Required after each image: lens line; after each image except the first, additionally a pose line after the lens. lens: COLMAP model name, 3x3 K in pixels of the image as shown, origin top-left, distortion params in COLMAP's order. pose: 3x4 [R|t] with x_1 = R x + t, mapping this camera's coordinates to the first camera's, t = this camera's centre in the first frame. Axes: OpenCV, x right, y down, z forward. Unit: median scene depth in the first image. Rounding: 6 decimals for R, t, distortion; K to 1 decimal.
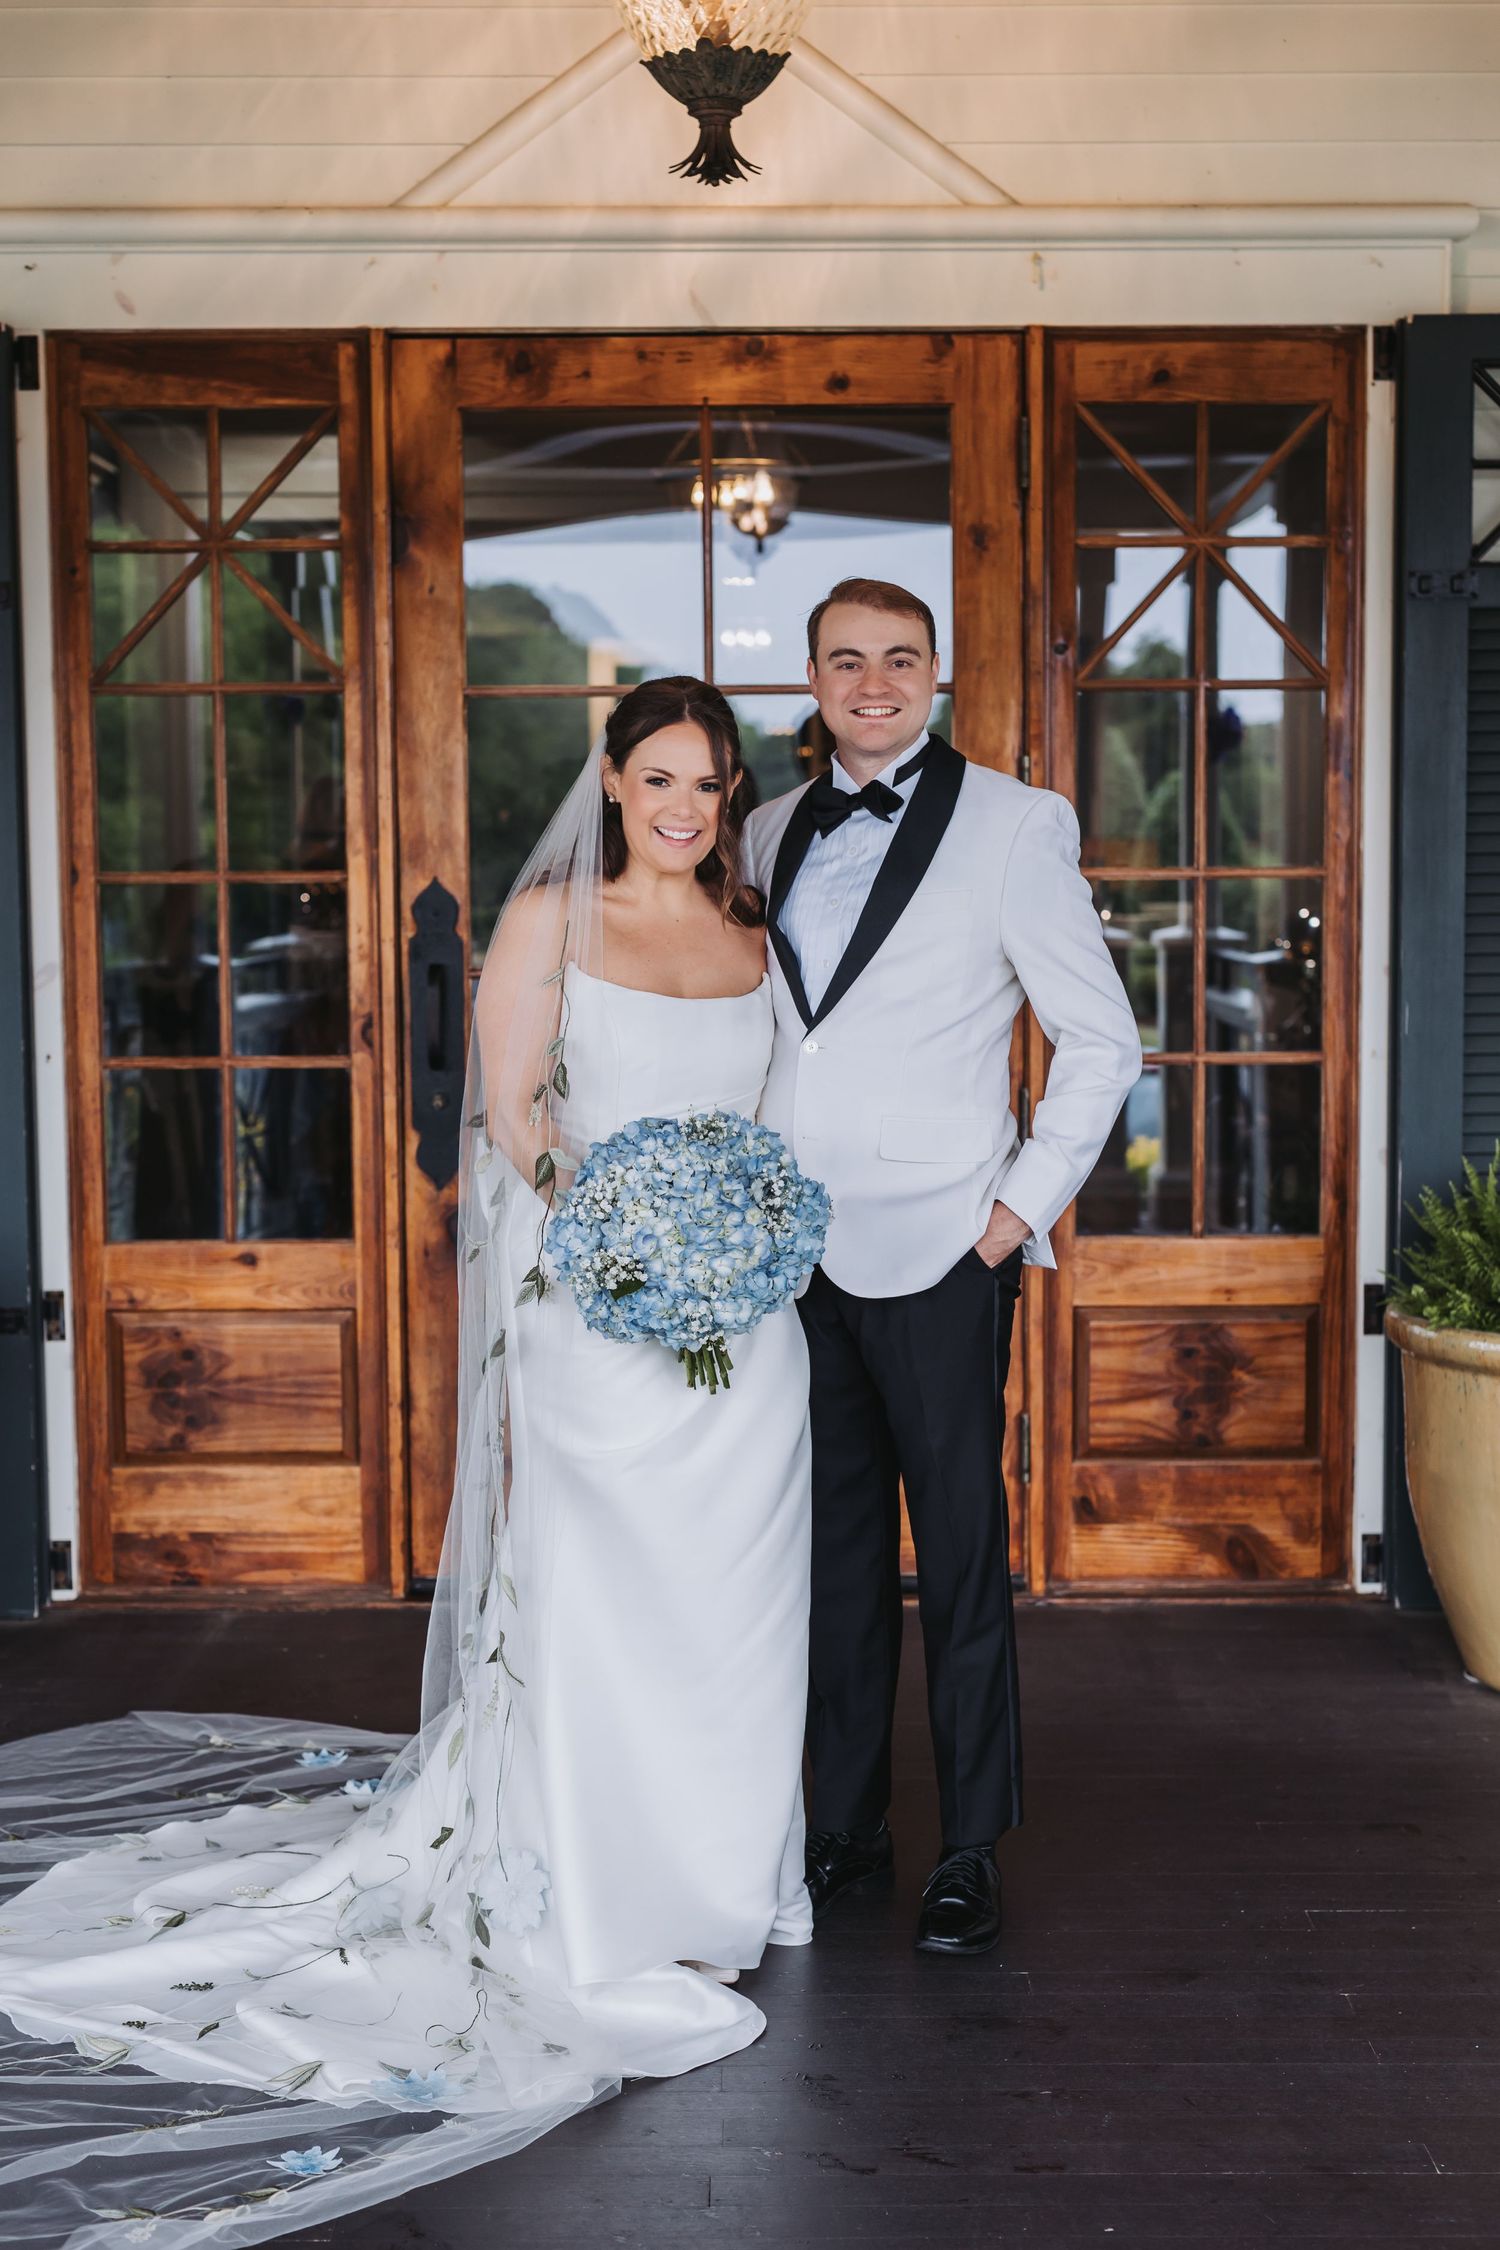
lens RADIAL K [[3264.2, 0, 750.0], [0, 3264.2, 1125.0], [0, 0, 1]] dist [-0.031435, 0.088399]
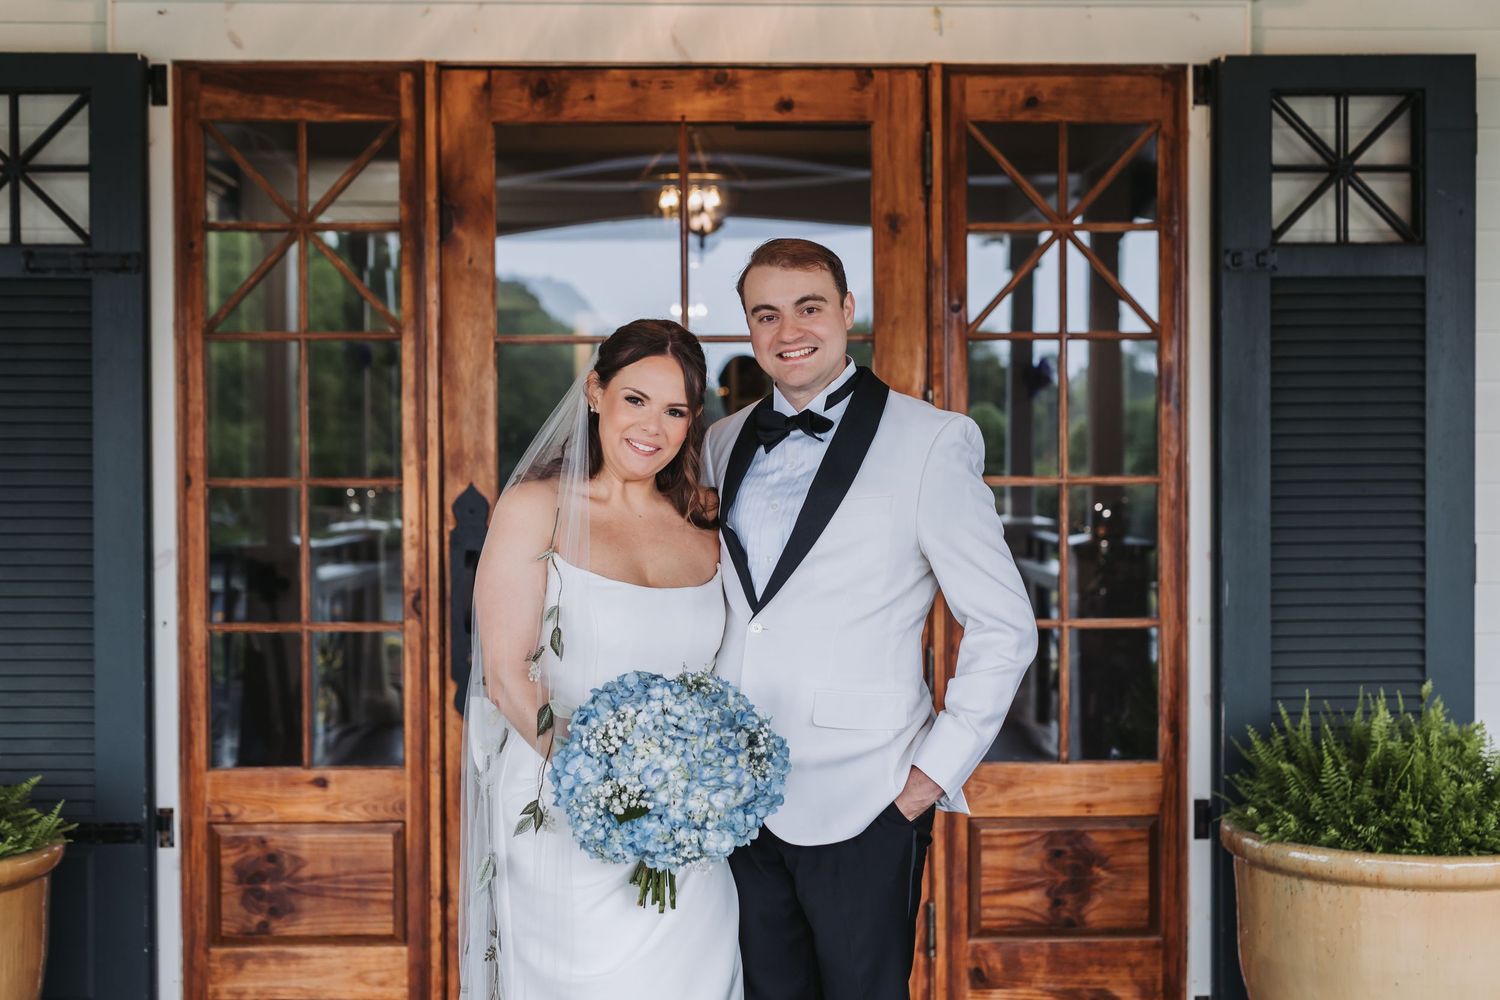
lens RADIAL K [[2201.7, 0, 751.6], [0, 2201.7, 456.4], [0, 0, 1]] dist [-0.022735, 0.024338]
pose [[0.999374, 0.001631, 0.035353, -0.016934], [0.001378, 0.996389, -0.084899, -0.012711], [-0.035364, 0.084894, 0.995762, 0.133654]]
